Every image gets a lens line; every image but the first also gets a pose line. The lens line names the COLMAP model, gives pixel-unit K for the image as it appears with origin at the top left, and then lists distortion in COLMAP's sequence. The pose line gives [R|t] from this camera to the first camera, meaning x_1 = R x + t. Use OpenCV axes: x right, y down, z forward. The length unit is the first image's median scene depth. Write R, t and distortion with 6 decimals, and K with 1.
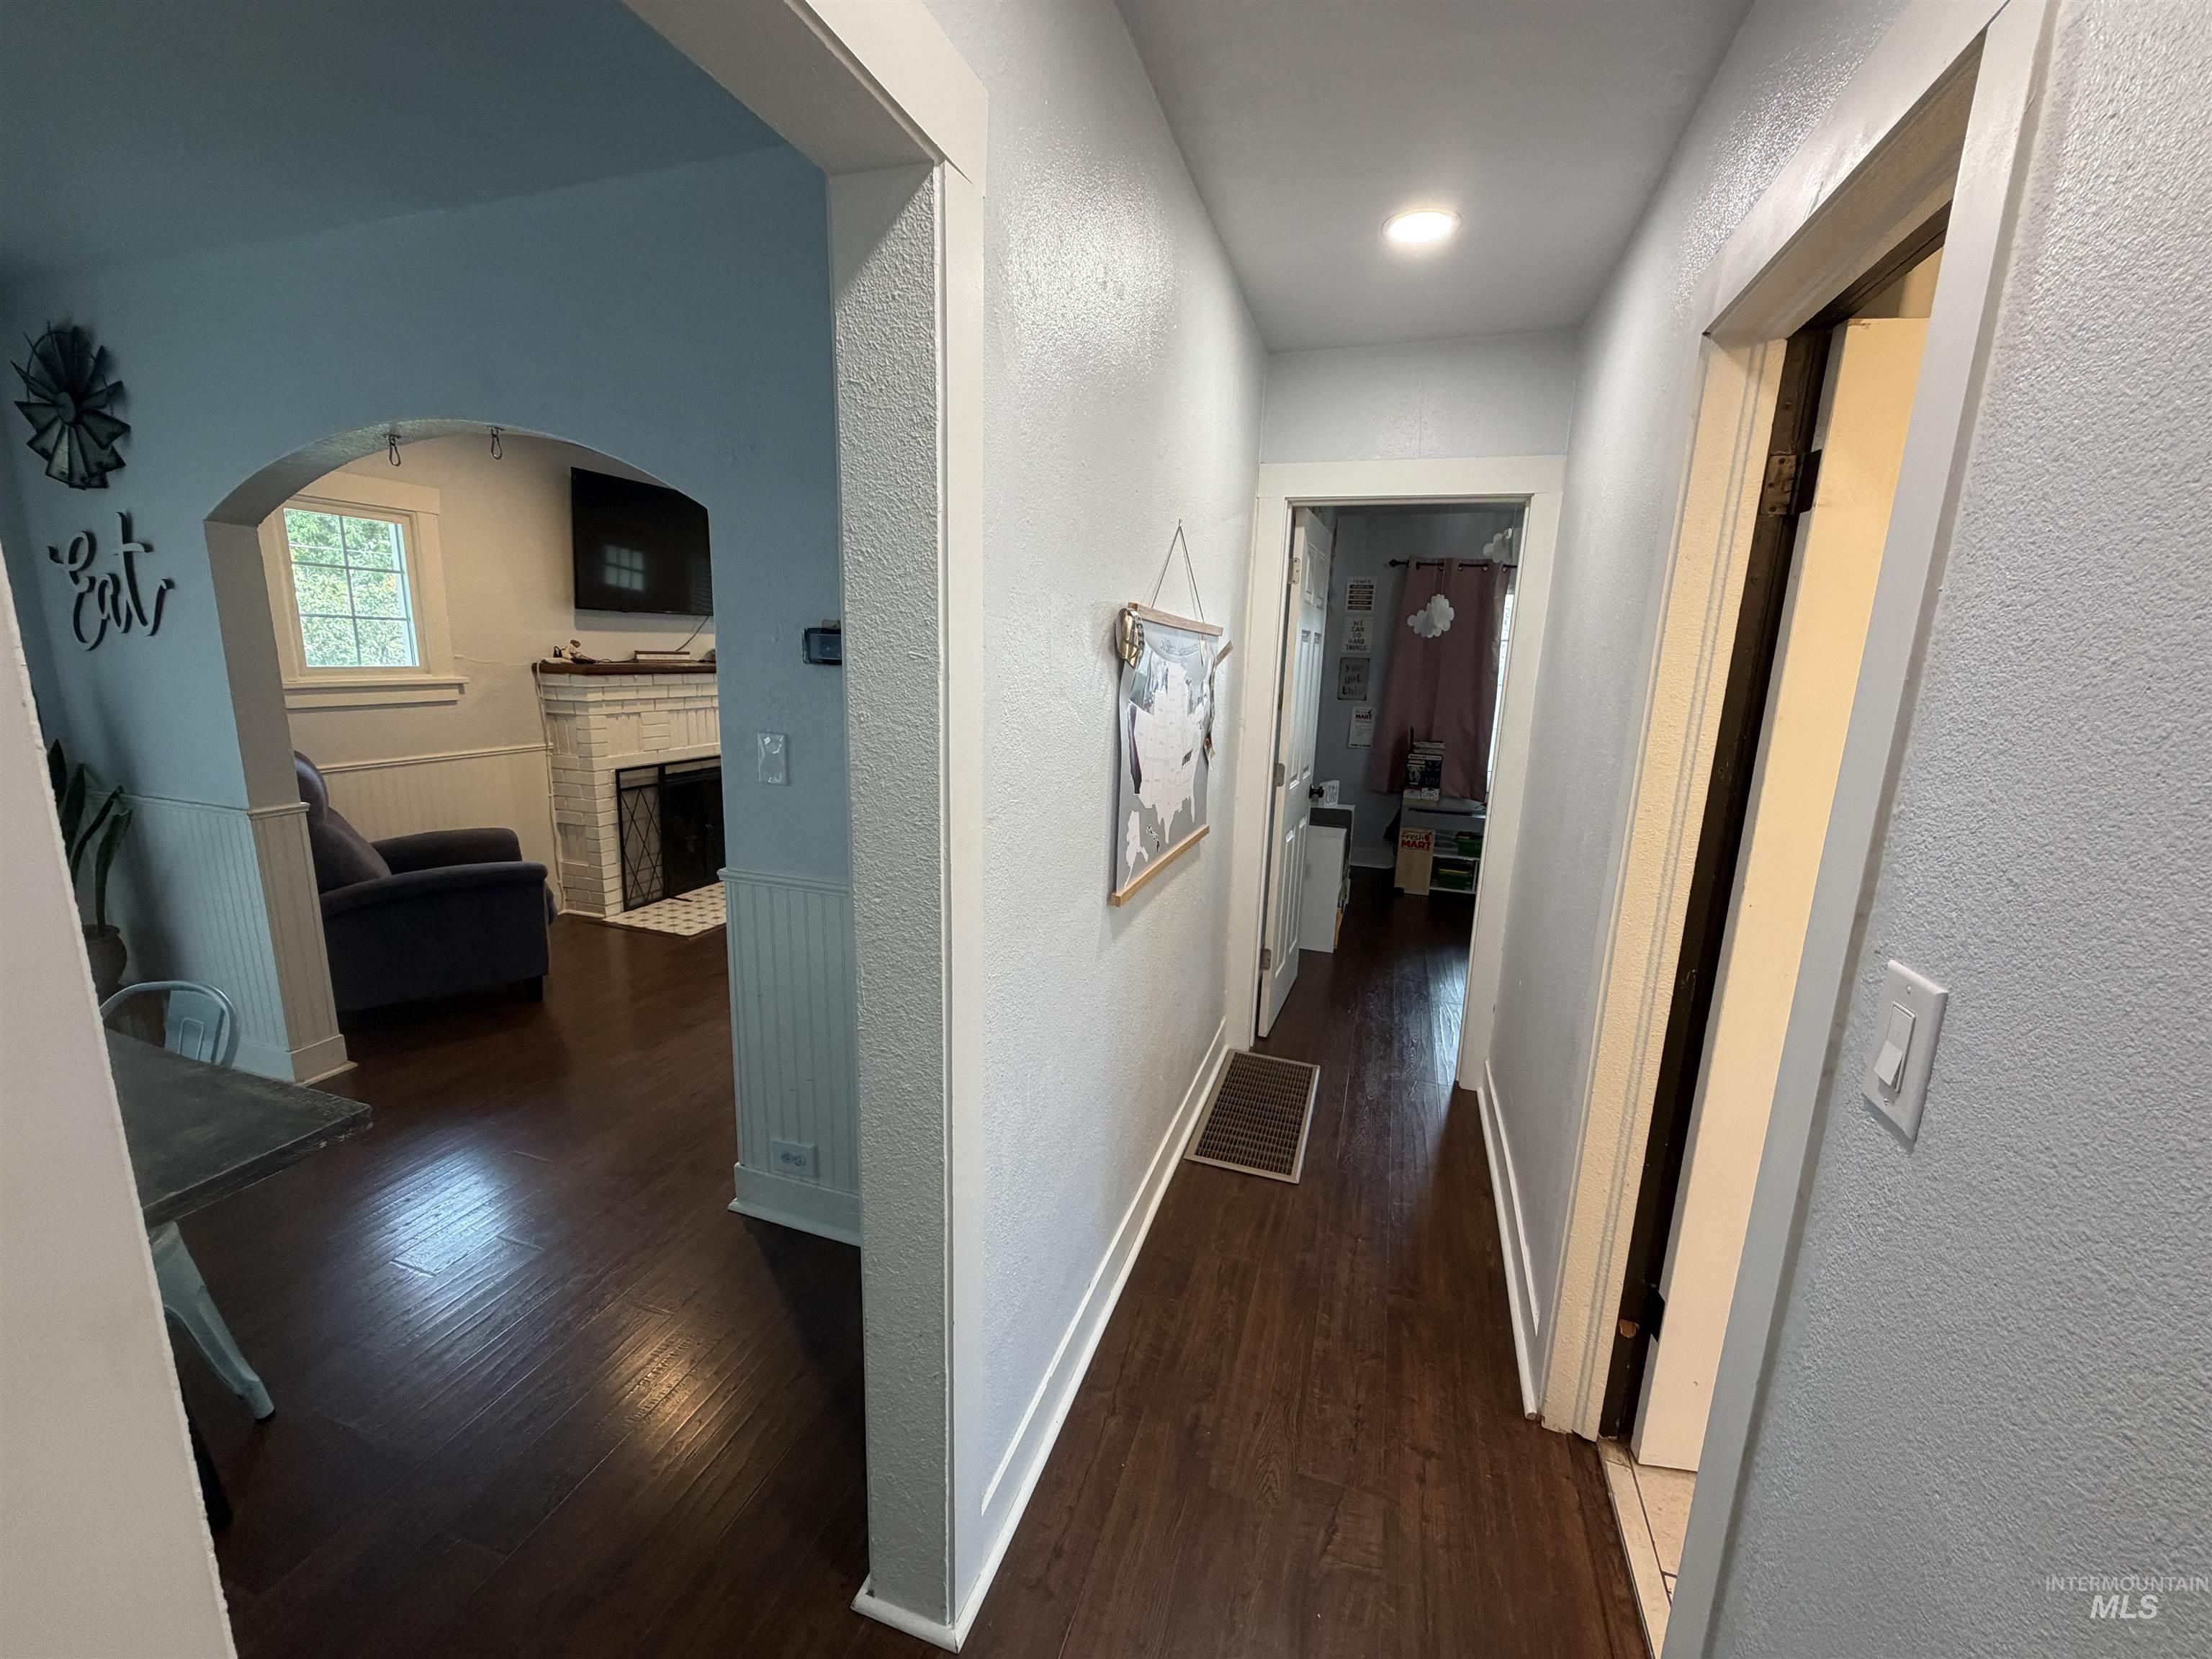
lens RADIAL K [[880.6, 0, 1105.6], [0, 880.6, 832.5], [0, 0, 1]] dist [0.002087, -0.000235]
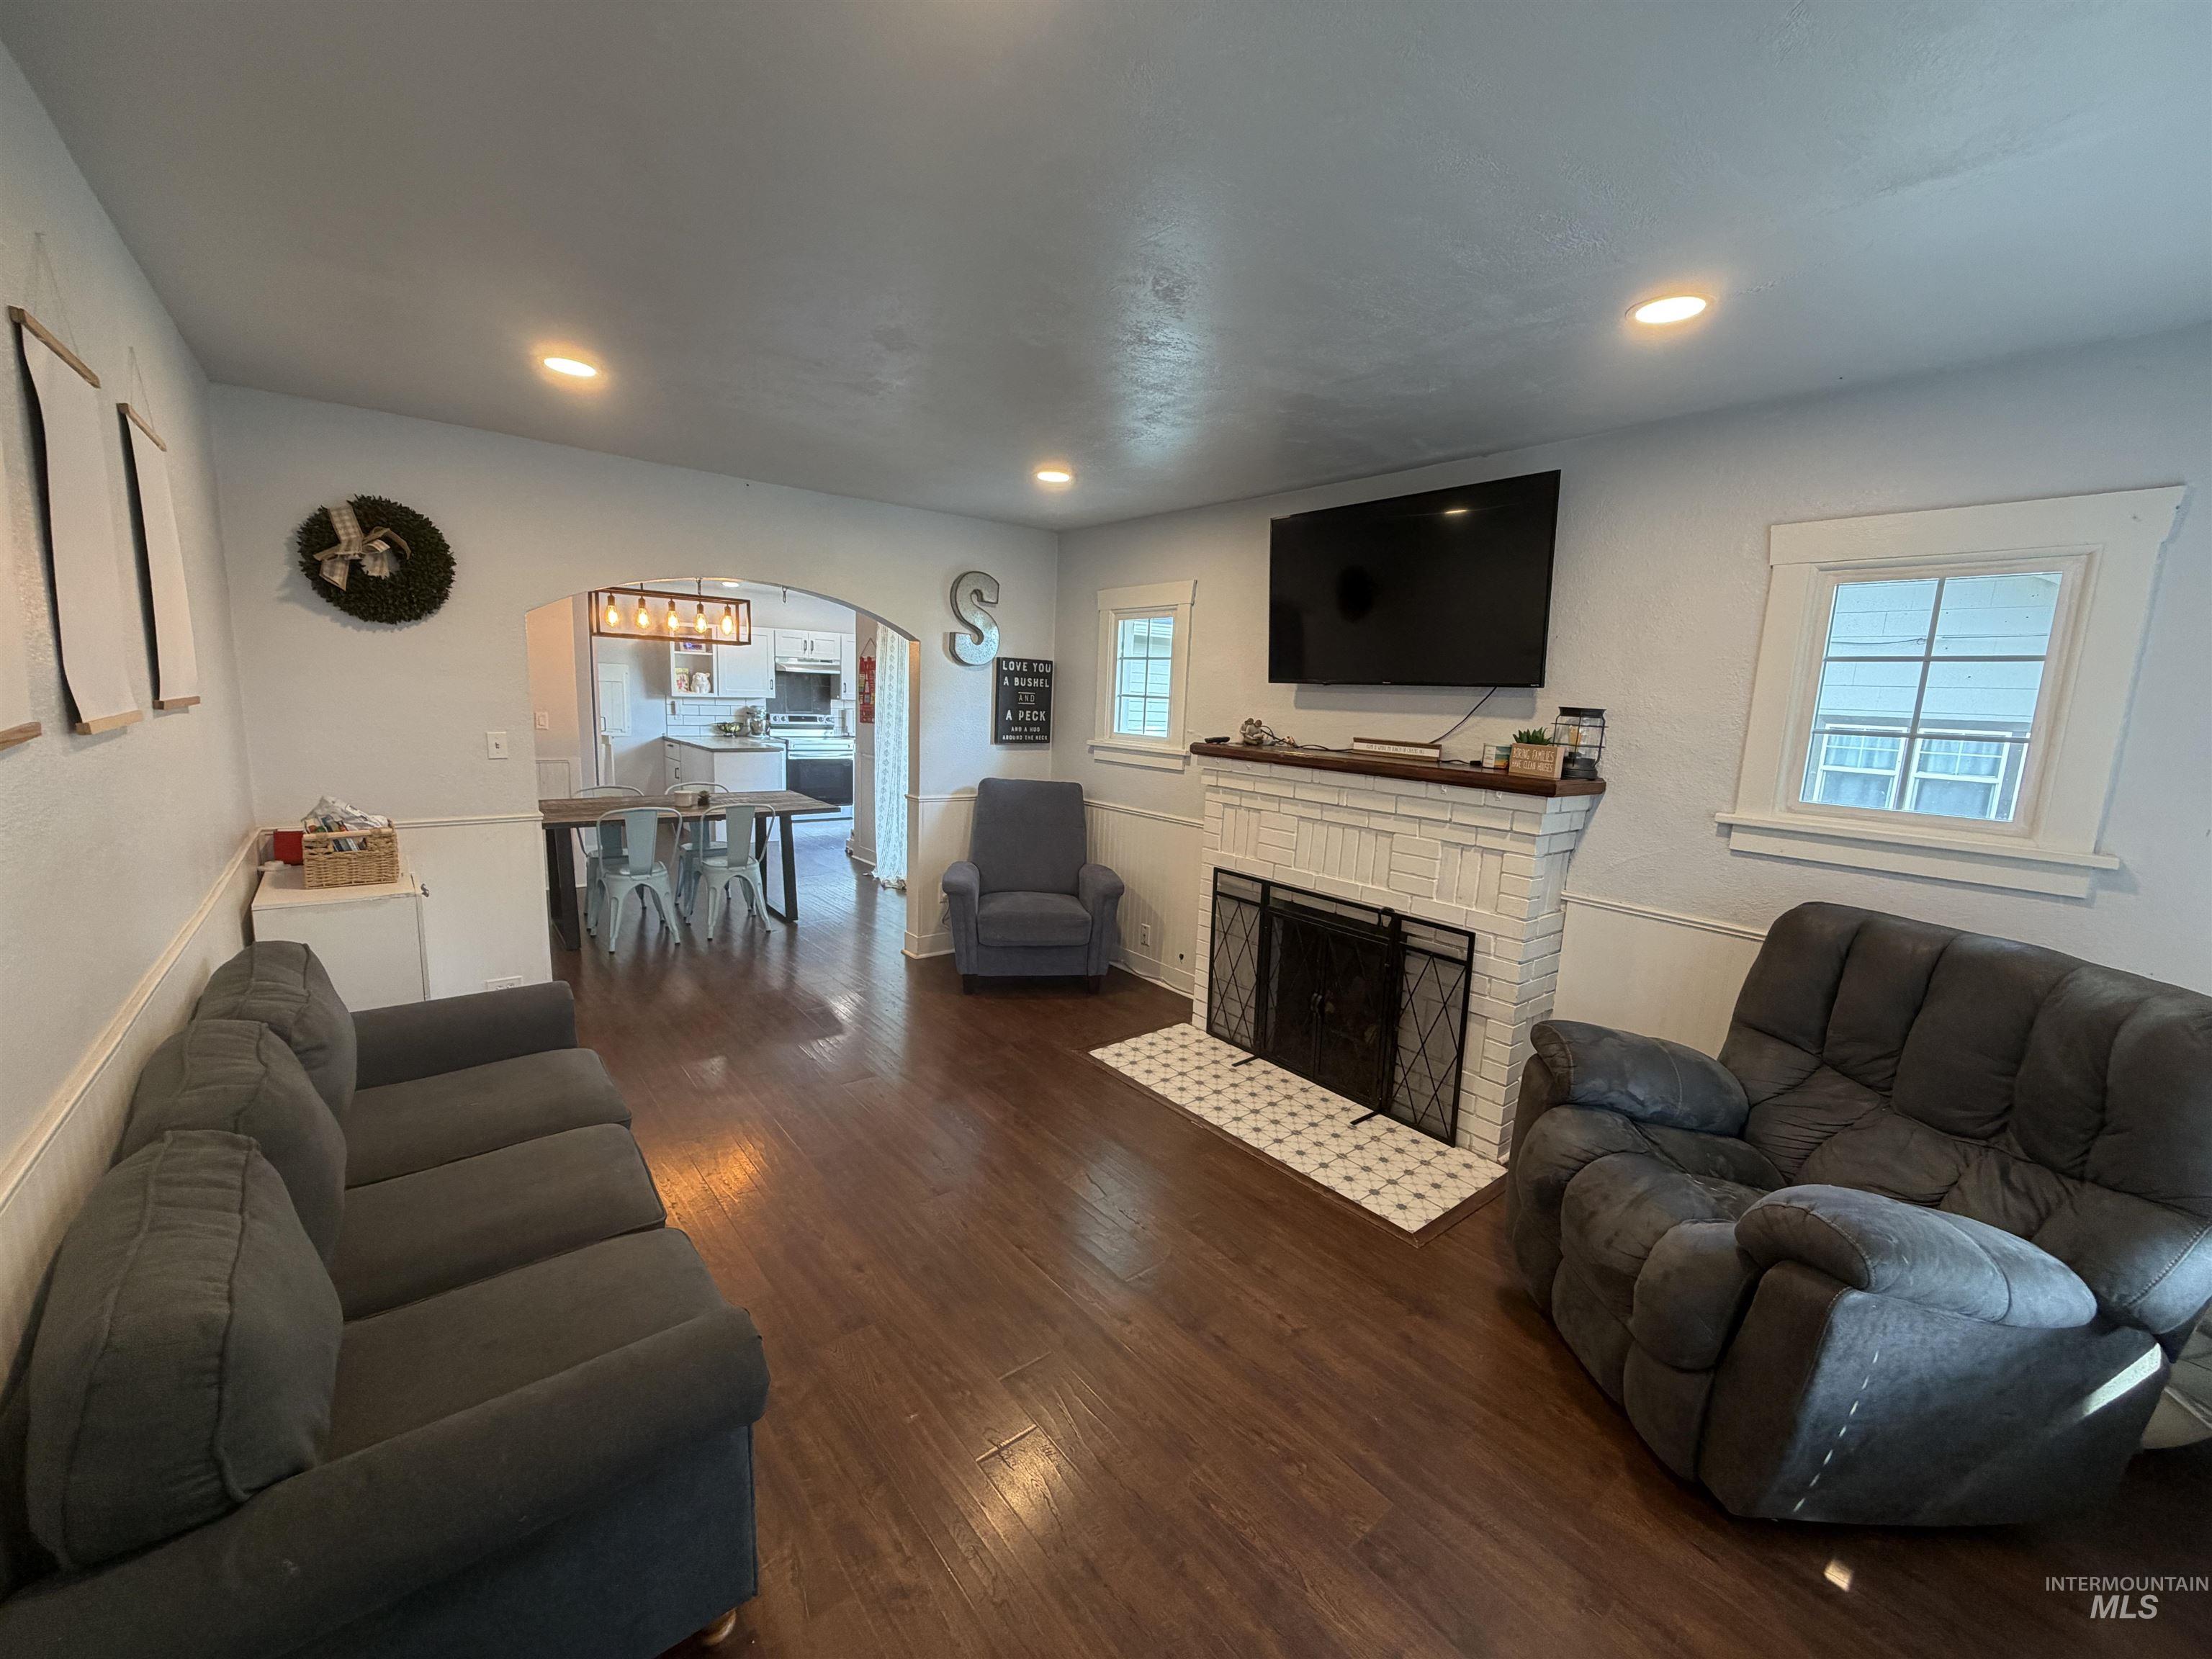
lens RADIAL K [[880.6, 0, 1113.6], [0, 880.6, 839.8], [0, 0, 1]] dist [0.002087, -0.000235]
pose [[-0.538822, 0.084554, -0.838166, 0.230770], [-0.232016, 0.941576, 0.244139, -0.317098], [0.809839, 0.326015, -0.487724, 1.500291]]
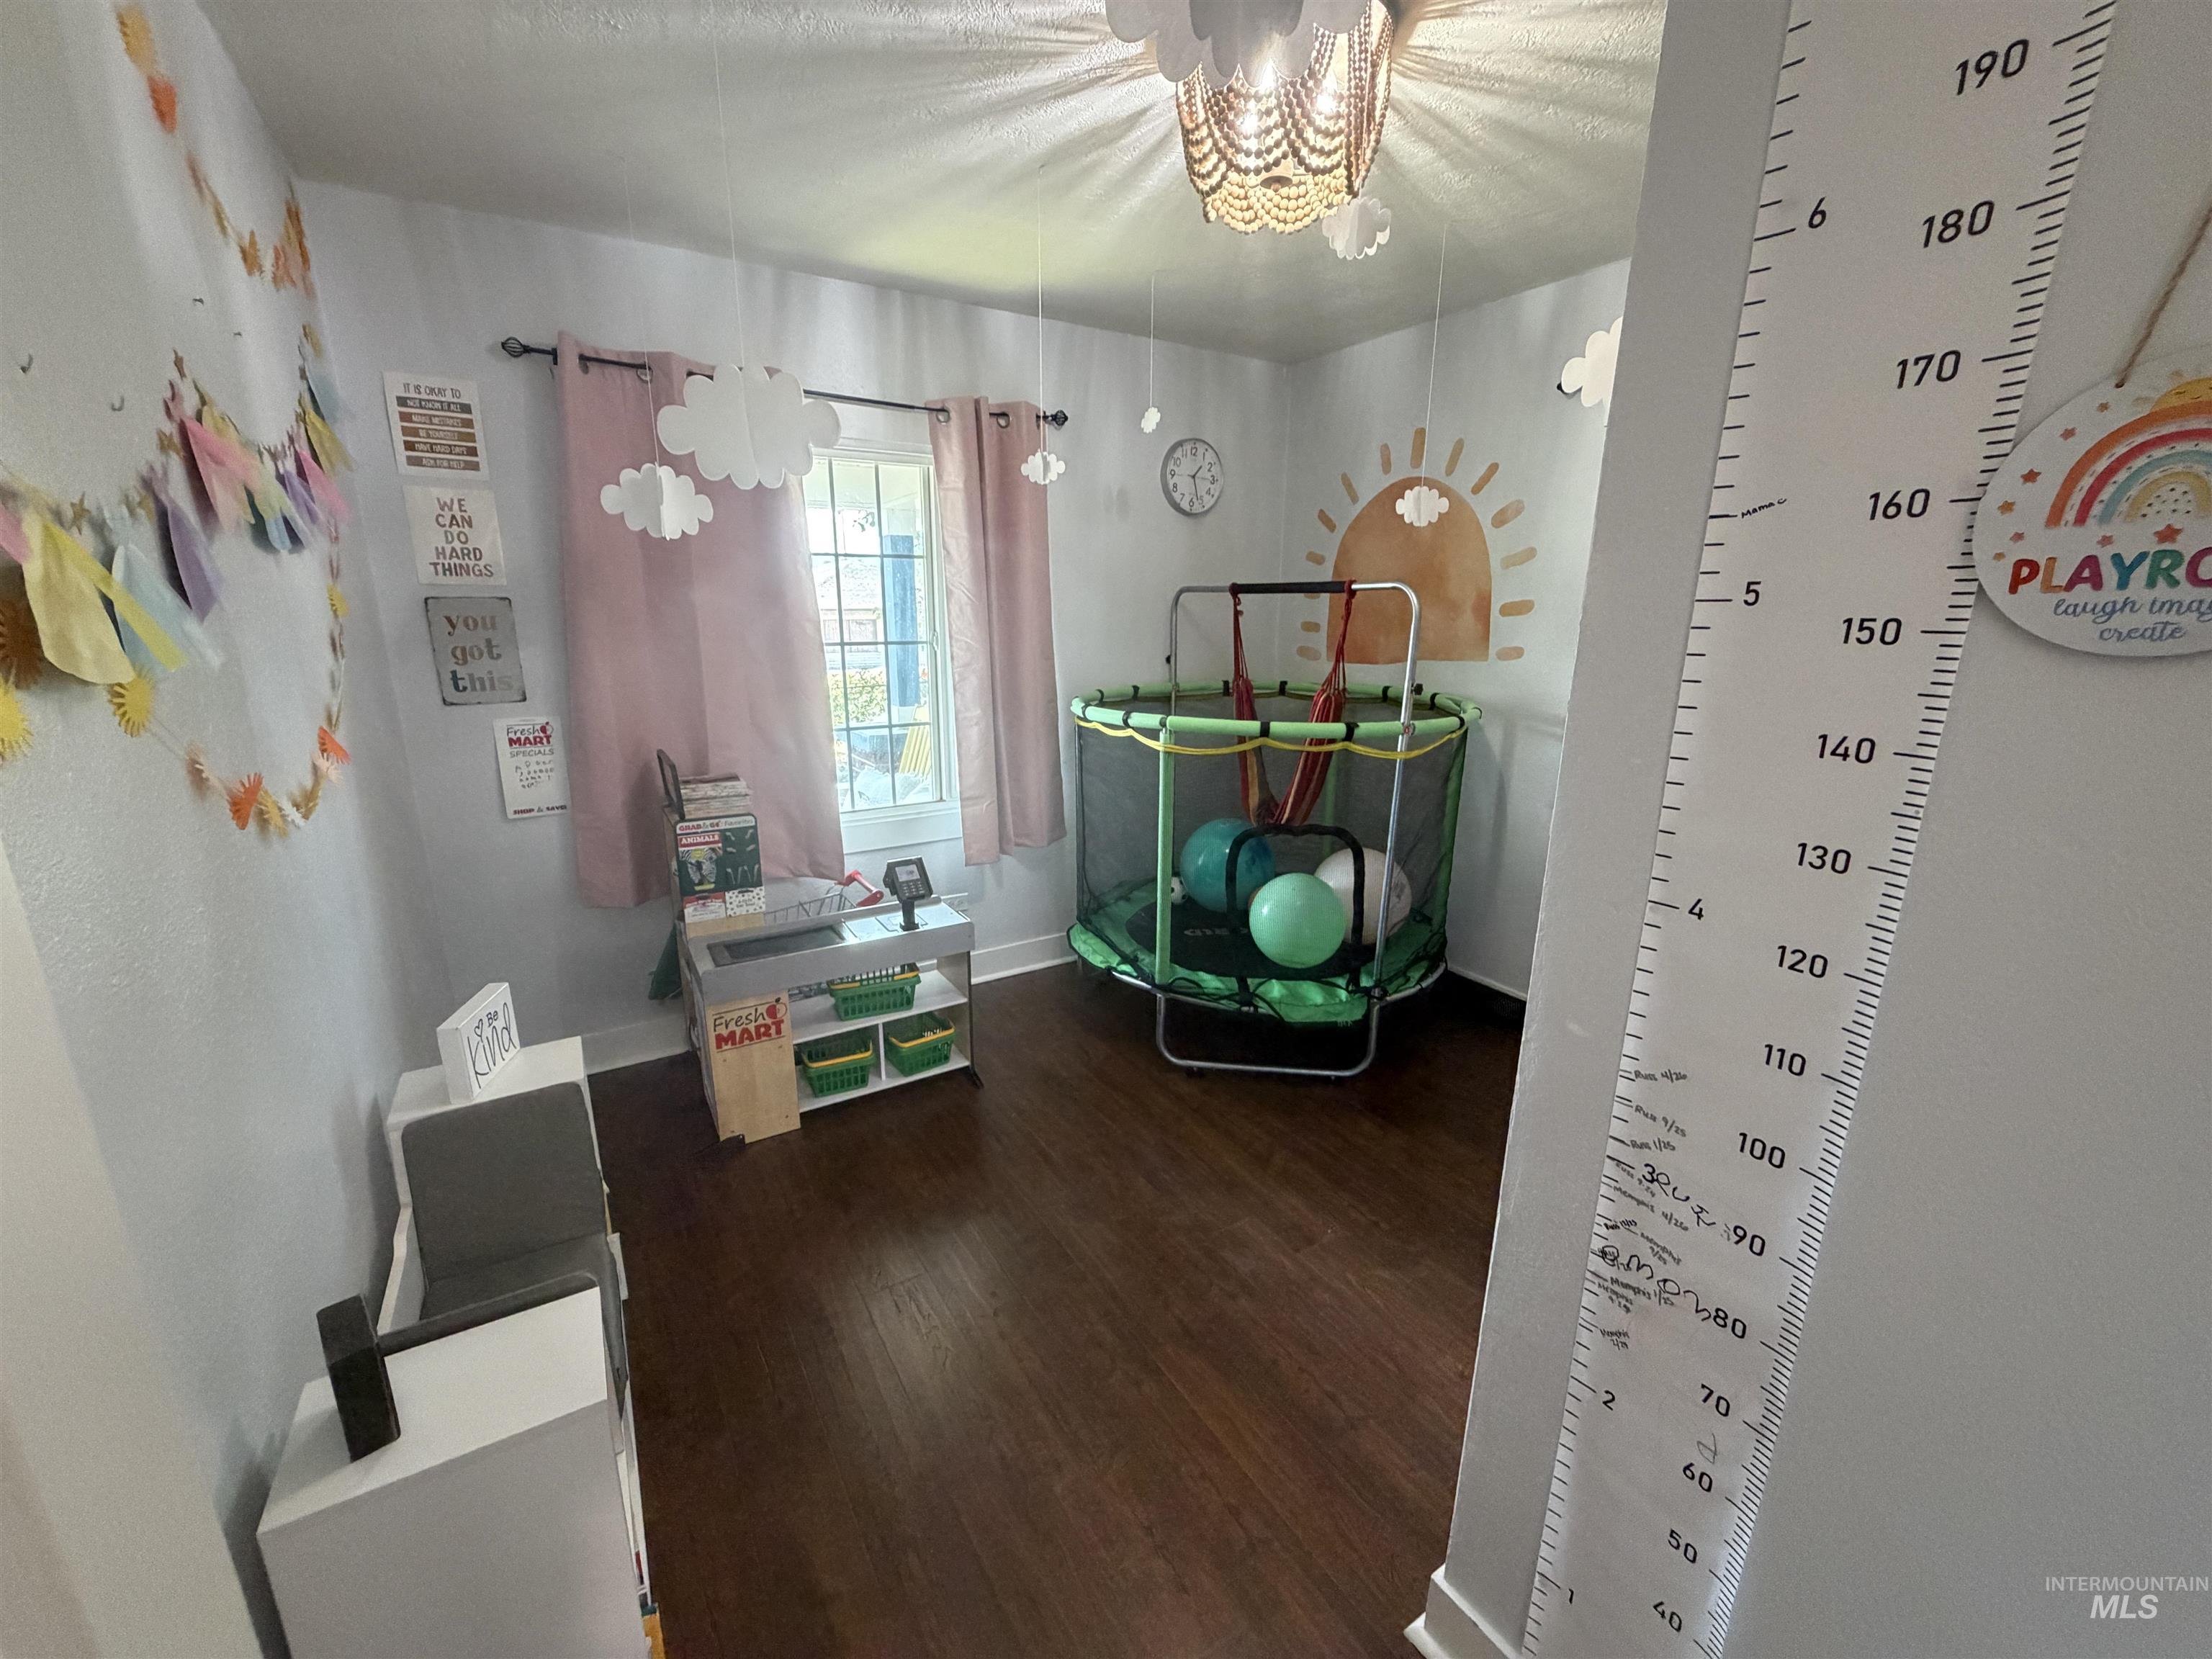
lens RADIAL K [[880.6, 0, 1116.2], [0, 880.6, 833.8], [0, 0, 1]] dist [0.002087, -0.000235]
pose [[0.640032, -0.222139, 0.735536, 0.138459], [0.164949, 0.974700, 0.150837, -0.094484], [-0.750434, 0.024786, 0.660481, 0.466397]]
